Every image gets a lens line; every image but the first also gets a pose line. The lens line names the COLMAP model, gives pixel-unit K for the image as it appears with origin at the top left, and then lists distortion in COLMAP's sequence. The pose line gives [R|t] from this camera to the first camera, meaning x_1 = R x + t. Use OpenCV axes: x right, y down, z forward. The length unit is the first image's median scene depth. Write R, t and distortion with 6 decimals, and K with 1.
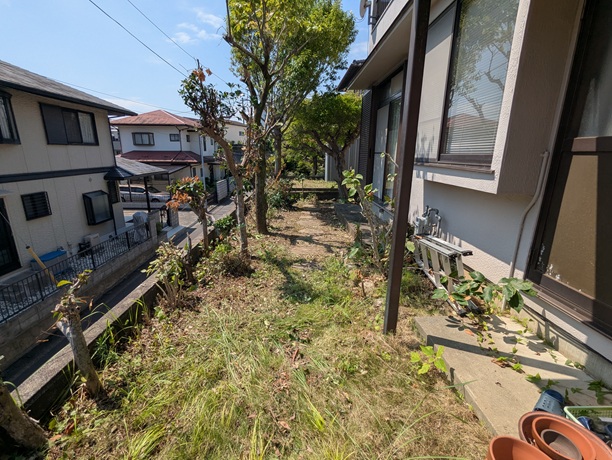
lens RADIAL K [[286.9, 0, 305.7], [0, 286.9, 229.8], [0, 0, 1]] dist [0.000216, 0.000047]
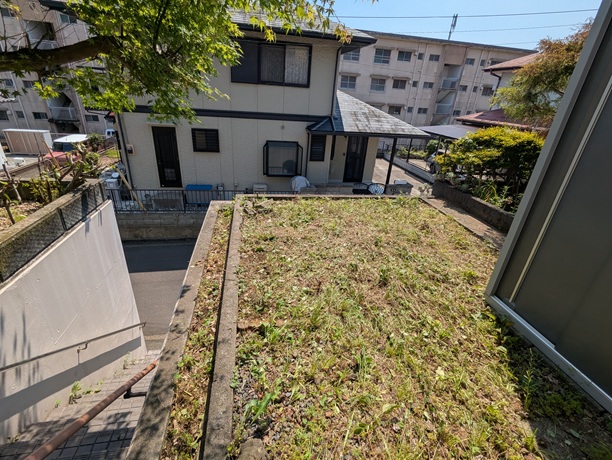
lens RADIAL K [[291.1, 0, 306.8], [0, 291.1, 230.2], [0, 0, 1]] dist [0.003860, 0.000664]
pose [[0.151671, 0.427260, -0.891316, 0.218648], [-0.319502, 0.874532, 0.364846, -0.256567], [0.935369, 0.229440, 0.269152, 0.925864]]
